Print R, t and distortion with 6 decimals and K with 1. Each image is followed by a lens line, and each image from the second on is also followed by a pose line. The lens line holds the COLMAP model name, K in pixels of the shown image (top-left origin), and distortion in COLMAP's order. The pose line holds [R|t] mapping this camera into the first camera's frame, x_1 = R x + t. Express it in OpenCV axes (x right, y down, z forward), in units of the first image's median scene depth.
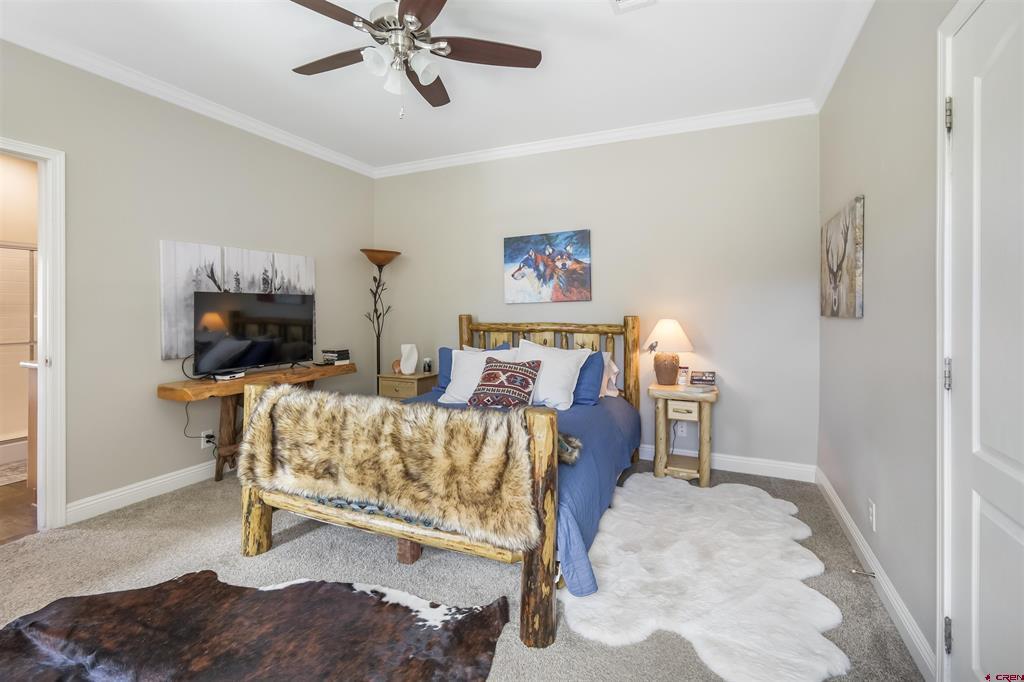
lens RADIAL K [[461.3, 0, 511.8], [0, 461.3, 313.3], [0, 0, 1]] dist [0.000503, 0.000152]
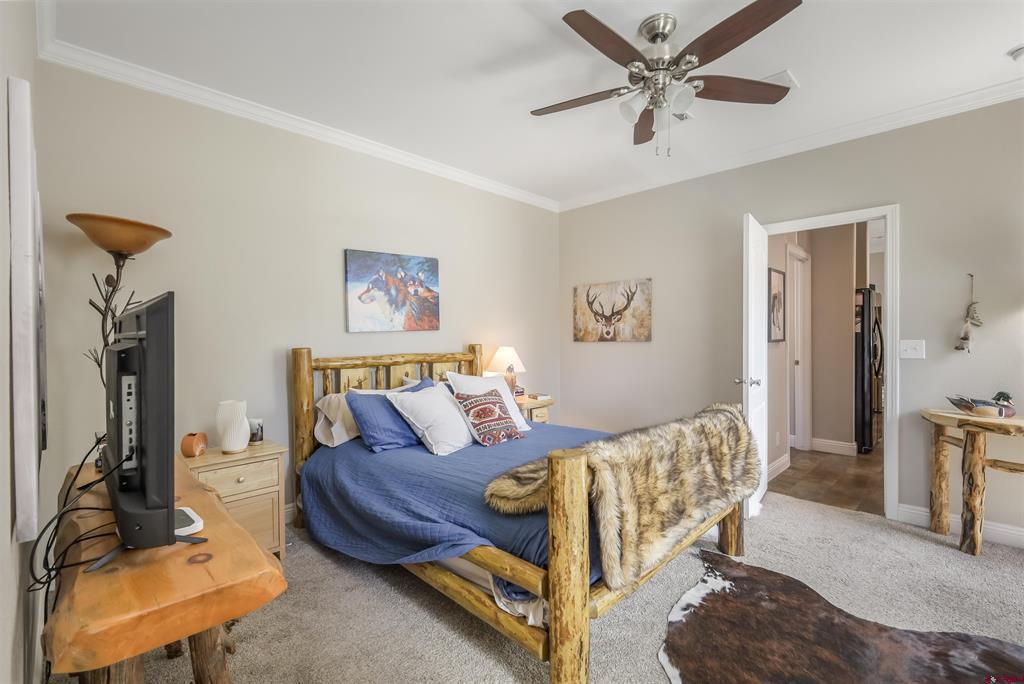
lens RADIAL K [[453.0, 0, 508.9], [0, 453.0, 345.8], [0, 0, 1]] dist [0.002606, 0.000169]
pose [[0.347730, -0.024585, 0.937272, -0.688416], [0.013006, 0.999686, 0.021397, -0.011555], [-0.937505, 0.004750, 0.347941, 0.501662]]
